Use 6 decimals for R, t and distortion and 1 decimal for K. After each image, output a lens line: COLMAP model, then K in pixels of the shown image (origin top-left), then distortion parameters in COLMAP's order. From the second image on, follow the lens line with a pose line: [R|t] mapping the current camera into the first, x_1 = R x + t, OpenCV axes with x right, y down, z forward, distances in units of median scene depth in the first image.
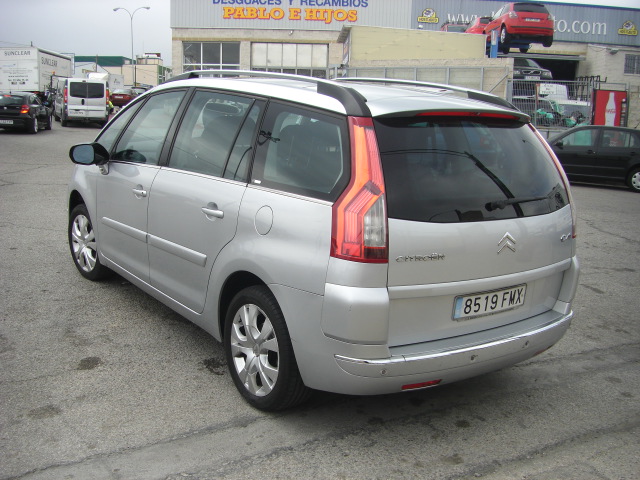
lens RADIAL K [[723.6, 0, 299.1], [0, 723.6, 270.4], [0, 0, 1]] dist [-0.164880, 0.077261]
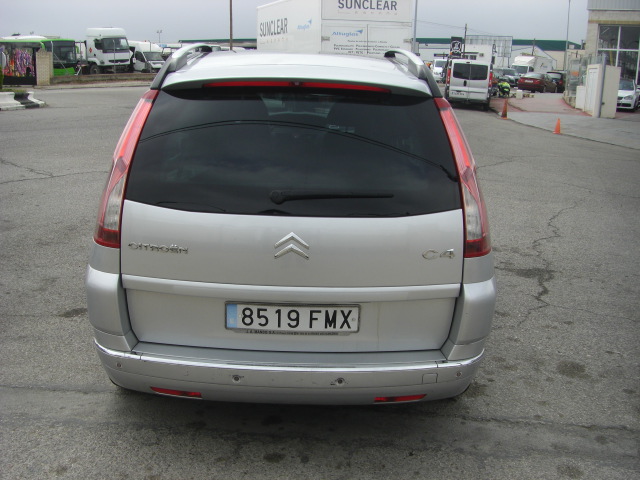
lens RADIAL K [[723.6, 0, 299.1], [0, 723.6, 270.4], [0, 0, 1]] dist [-0.164880, 0.077261]
pose [[0.822879, 0.145957, -0.549151, 0.691077], [-0.134037, 0.989033, 0.062023, -0.058790], [0.552182, 0.022569, 0.833418, 0.313409]]
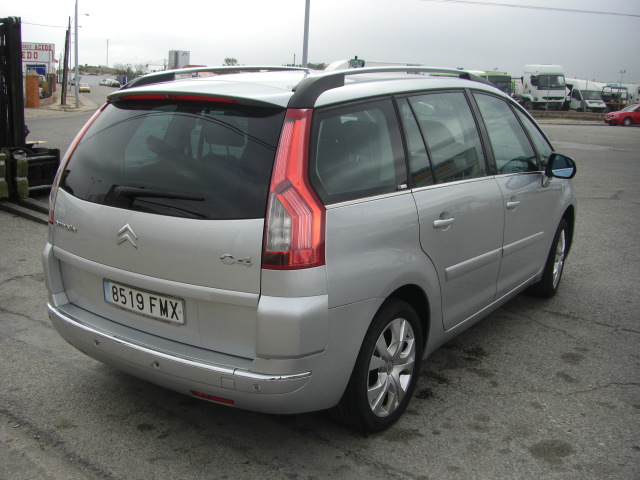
lens RADIAL K [[723.6, 0, 299.1], [0, 723.6, 270.4], [0, 0, 1]] dist [-0.164880, 0.077261]
pose [[0.324314, 0.203861, -0.923721, 1.133546], [-0.234931, 0.963265, 0.130106, -0.155251], [0.916312, 0.174815, 0.360294, 0.818932]]
